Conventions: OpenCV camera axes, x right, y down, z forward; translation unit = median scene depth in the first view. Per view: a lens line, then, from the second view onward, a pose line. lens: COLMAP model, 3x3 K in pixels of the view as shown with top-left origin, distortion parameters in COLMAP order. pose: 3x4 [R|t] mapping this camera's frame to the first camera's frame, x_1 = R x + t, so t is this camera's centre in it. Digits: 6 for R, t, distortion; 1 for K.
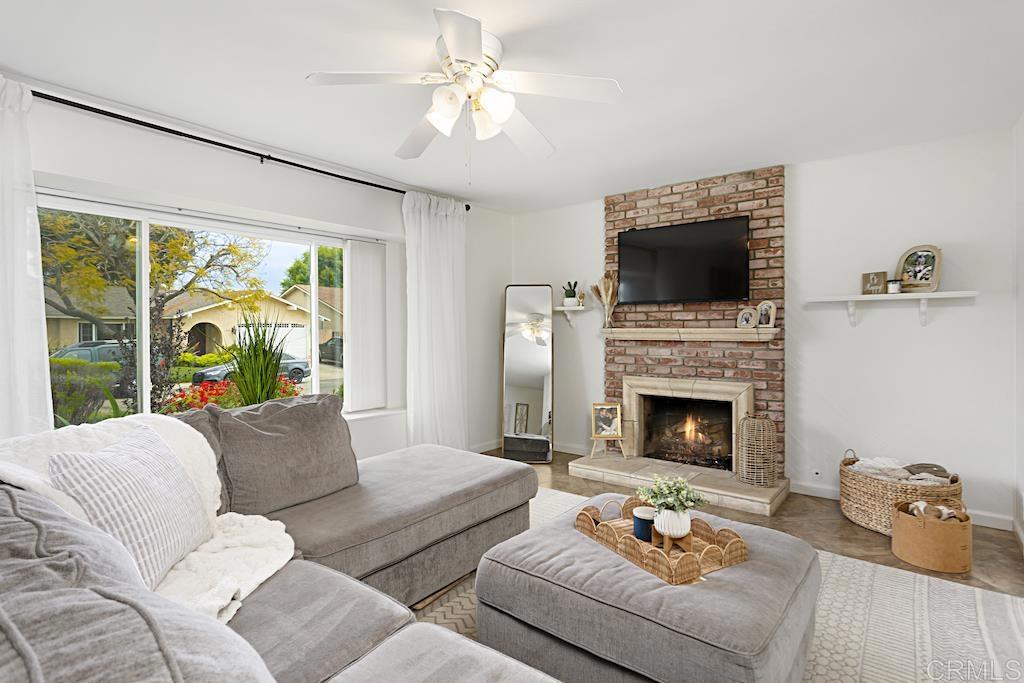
lens RADIAL K [[510.7, 0, 512.8], [0, 510.7, 338.1], [0, 0, 1]] dist [-0.006379, 0.000877]
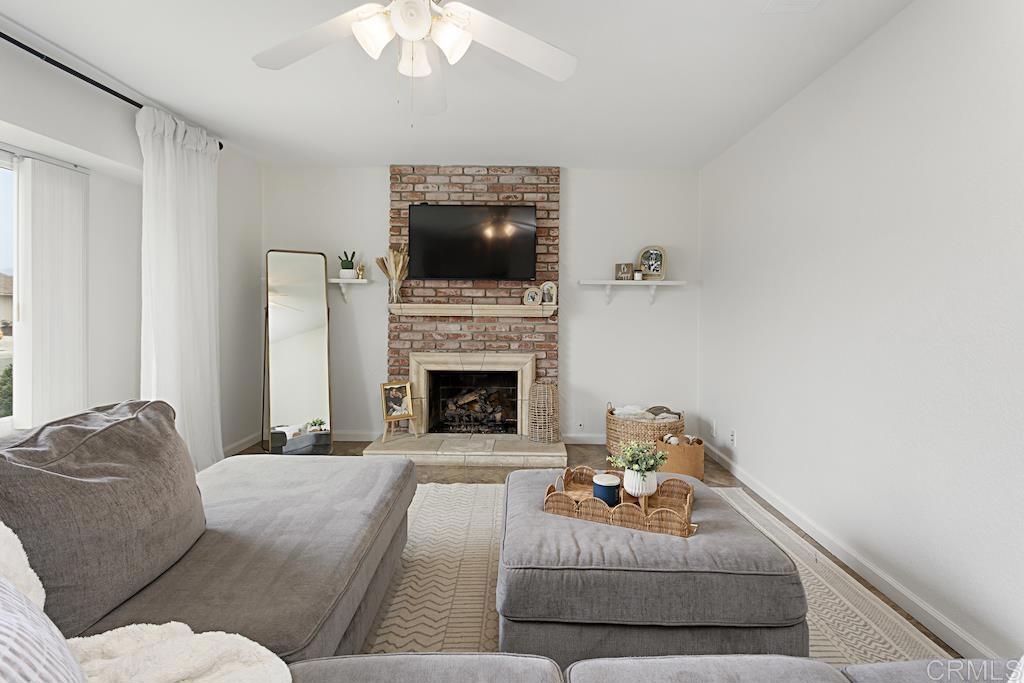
lens RADIAL K [[500.2, 0, 518.7], [0, 500.2, 314.0], [0, 0, 1]] dist [0.005101, 0.001294]
pose [[0.786239, 0.001356, 0.617921, -0.233031], [-0.001319, 0.999999, -0.000517, 0.000587], [-0.617921, -0.000408, 0.786240, 0.134782]]
